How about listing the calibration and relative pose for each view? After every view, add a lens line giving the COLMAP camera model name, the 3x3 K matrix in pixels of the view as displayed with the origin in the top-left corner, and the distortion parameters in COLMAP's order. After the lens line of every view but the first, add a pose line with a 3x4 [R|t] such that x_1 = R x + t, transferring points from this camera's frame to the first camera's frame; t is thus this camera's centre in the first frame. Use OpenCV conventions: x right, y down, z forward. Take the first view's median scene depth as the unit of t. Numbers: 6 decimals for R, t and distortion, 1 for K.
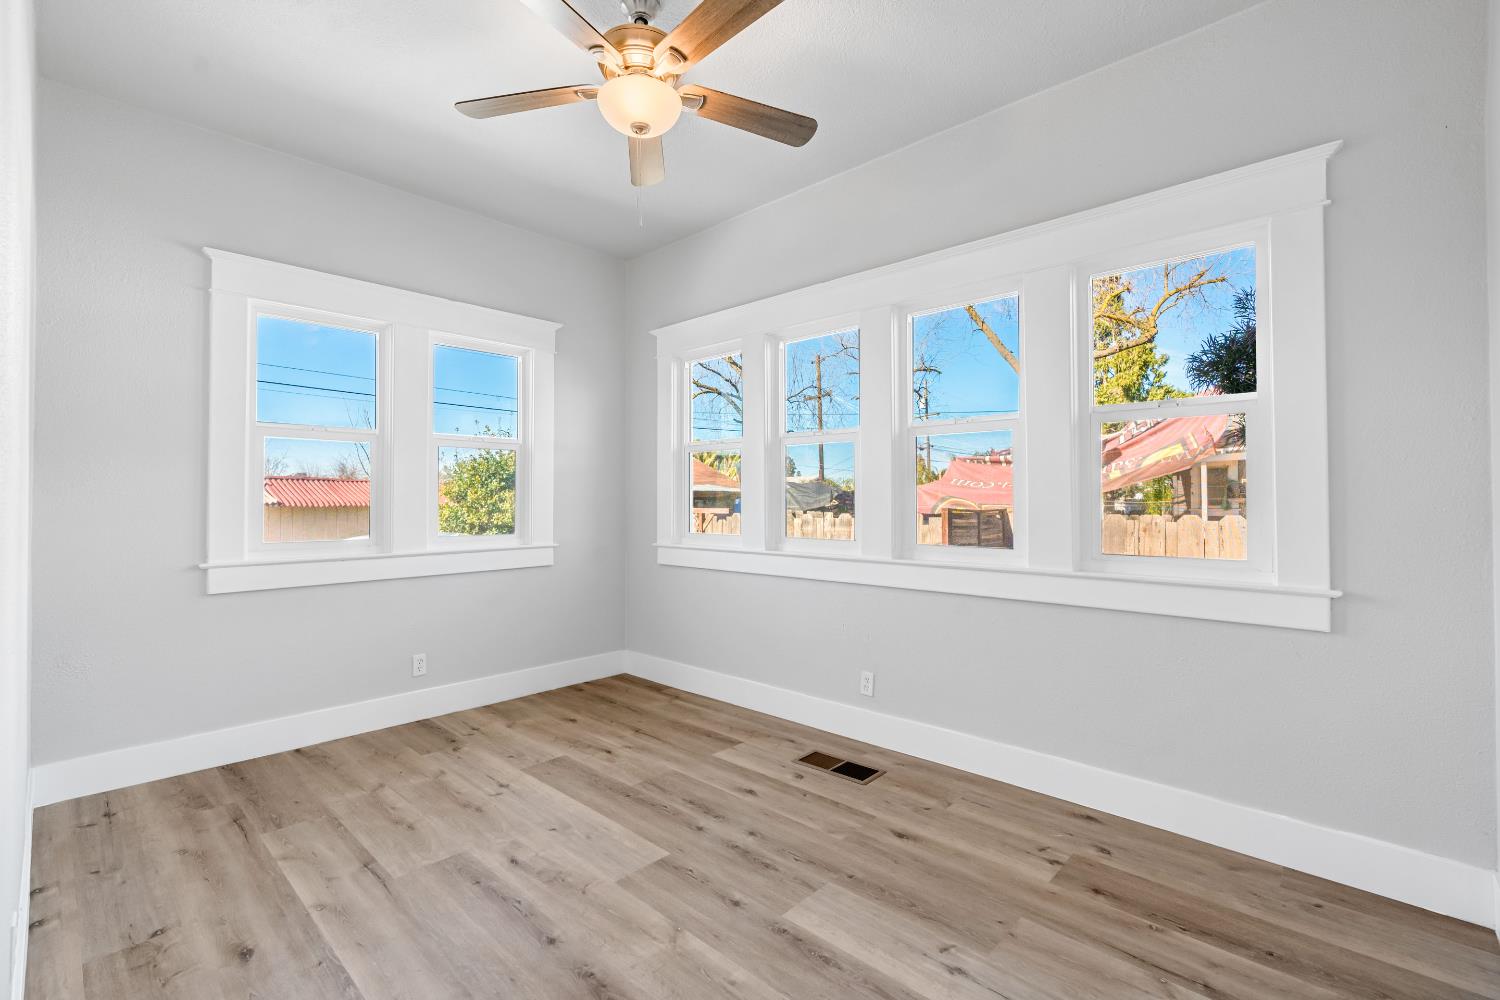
lens RADIAL K [[672.4, 0, 750.8], [0, 672.4, 493.4], [0, 0, 1]] dist [-0.004693, 0.000402]
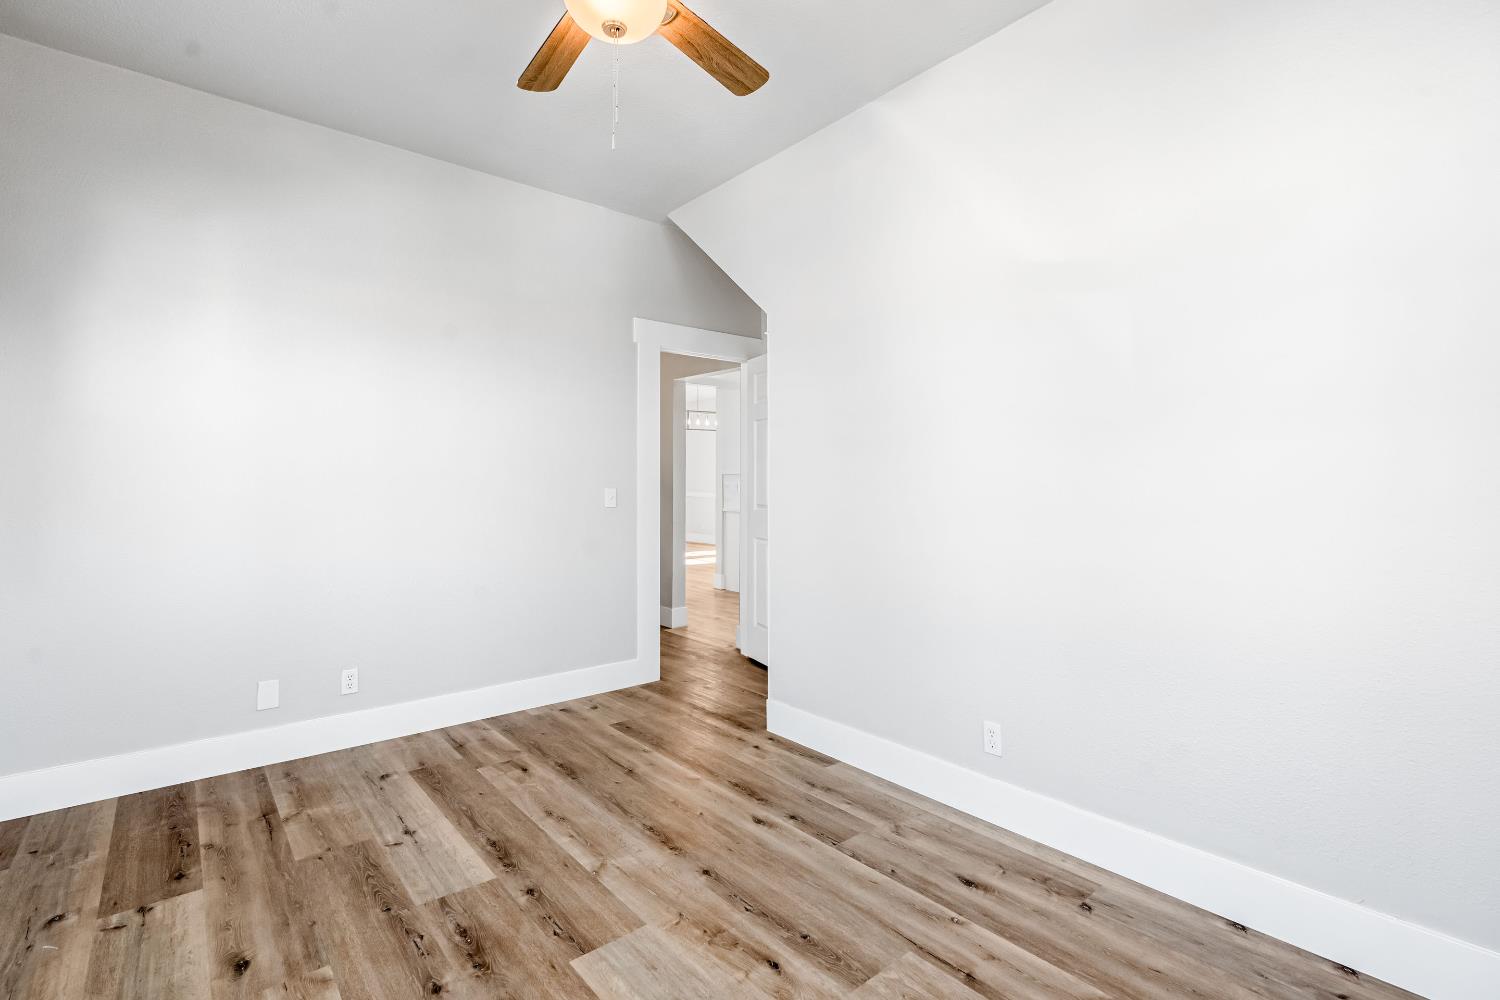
lens RADIAL K [[672.4, 0, 750.8], [0, 672.4, 493.4], [0, 0, 1]] dist [-0.004693, 0.000402]
pose [[-0.994154, 0.000600, 0.107974, -0.456117], [0.000740, 0.999999, 0.001255, 0.017907], [-0.107973, 0.001327, -0.994153, 1.955213]]
